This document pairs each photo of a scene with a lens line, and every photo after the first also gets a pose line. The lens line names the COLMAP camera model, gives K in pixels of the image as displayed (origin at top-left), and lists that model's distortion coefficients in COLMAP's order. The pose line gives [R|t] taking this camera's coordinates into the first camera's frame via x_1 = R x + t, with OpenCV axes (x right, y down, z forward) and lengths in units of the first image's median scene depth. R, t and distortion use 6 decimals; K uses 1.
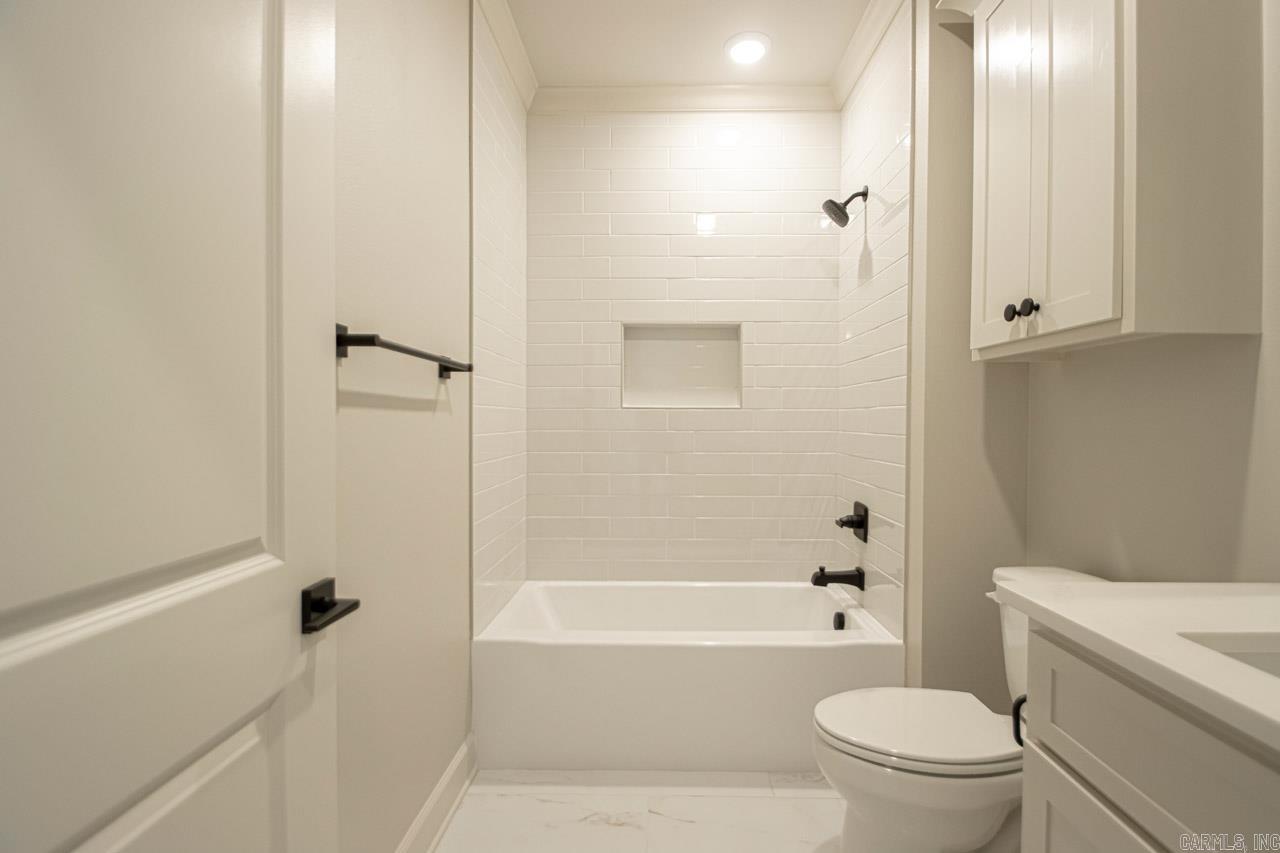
lens RADIAL K [[596.9, 0, 649.9], [0, 596.9, 424.9], [0, 0, 1]] dist [0.019741, -0.016239]
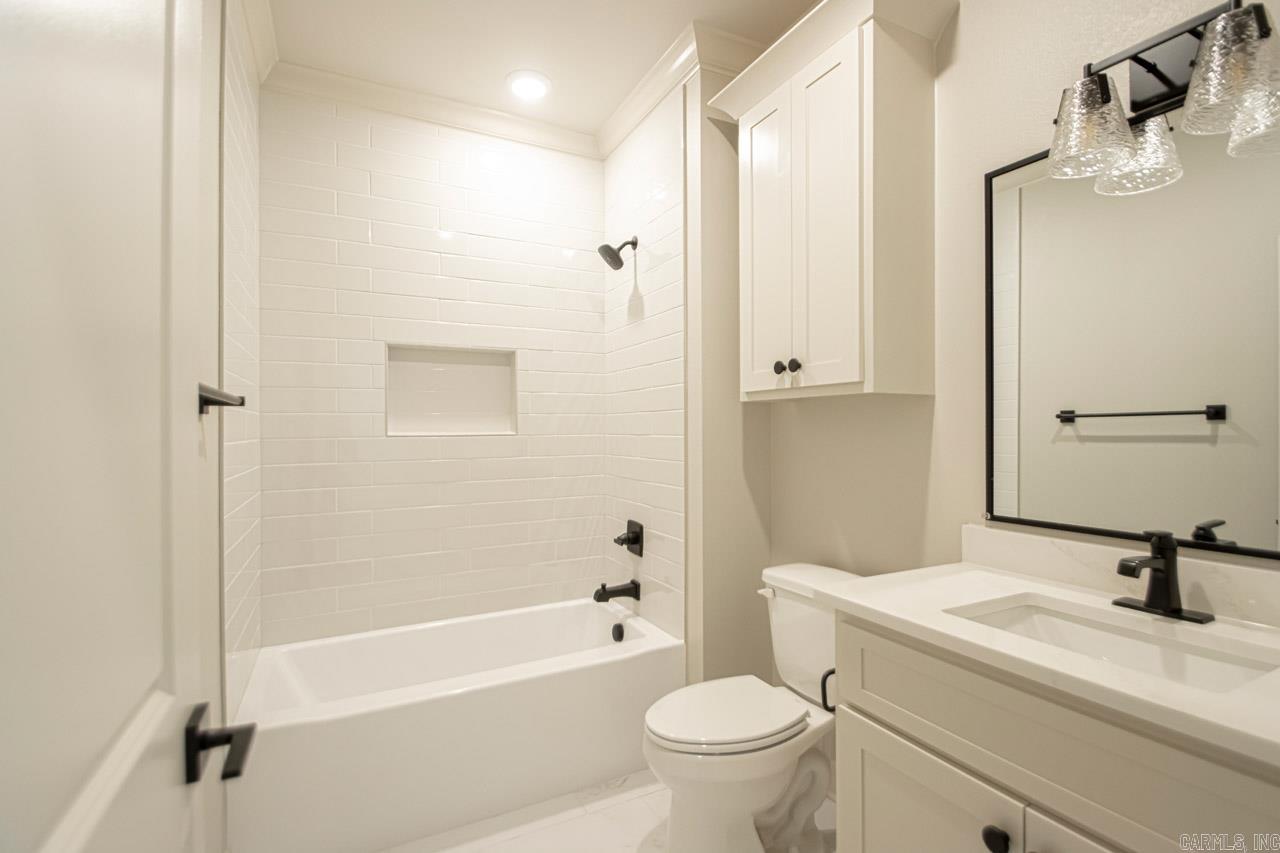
lens RADIAL K [[596.9, 0, 649.9], [0, 596.9, 424.9], [0, 0, 1]] dist [0.019741, -0.016239]
pose [[0.876268, -0.006357, 0.481782, -0.158179], [0.013729, 0.999836, -0.011779, -0.034761], [-0.481628, 0.016935, 0.876212, 0.016749]]
